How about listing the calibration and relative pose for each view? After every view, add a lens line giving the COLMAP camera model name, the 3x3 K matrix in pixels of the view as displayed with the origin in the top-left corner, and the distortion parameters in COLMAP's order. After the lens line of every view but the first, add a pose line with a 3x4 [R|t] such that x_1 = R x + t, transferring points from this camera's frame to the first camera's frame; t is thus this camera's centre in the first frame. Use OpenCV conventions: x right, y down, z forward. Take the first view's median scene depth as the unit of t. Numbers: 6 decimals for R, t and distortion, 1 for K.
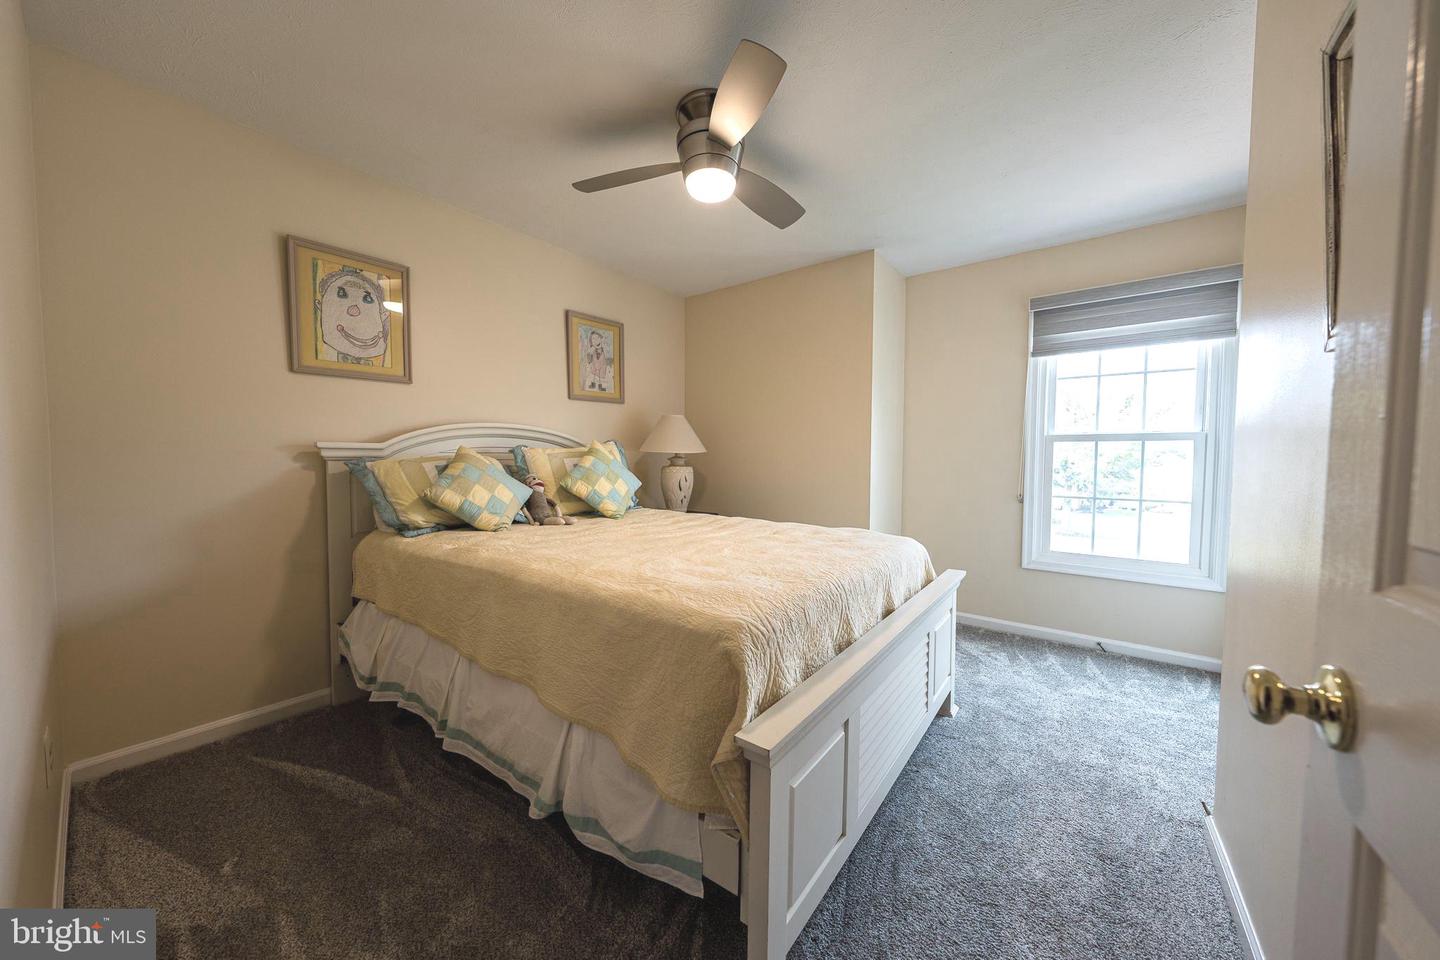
lens RADIAL K [[484.8, 0, 710.9], [0, 484.8, 478.7], [0, 0, 1]] dist [0.000445, 0.000010]
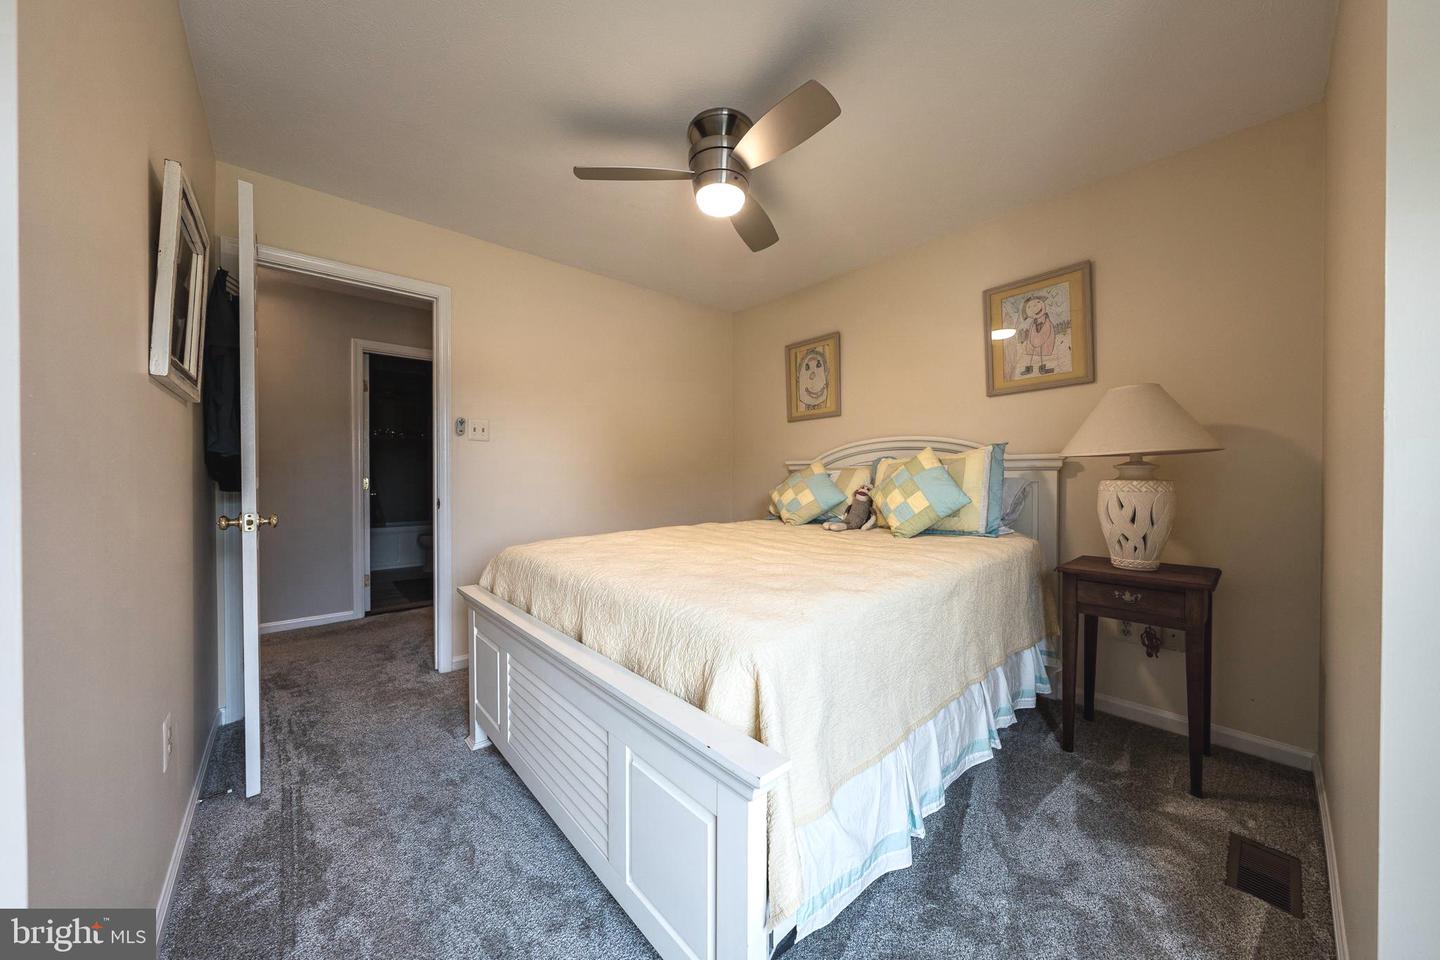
lens RADIAL K [[484.8, 0, 711.8], [0, 484.8, 479.7], [0, 0, 1]] dist [0.000445, 0.000010]
pose [[-0.169395, 0.010661, -0.985491, 0.794297], [-0.033303, 0.999309, 0.016535, -0.025896], [0.984985, 0.035620, -0.168923, 0.888516]]
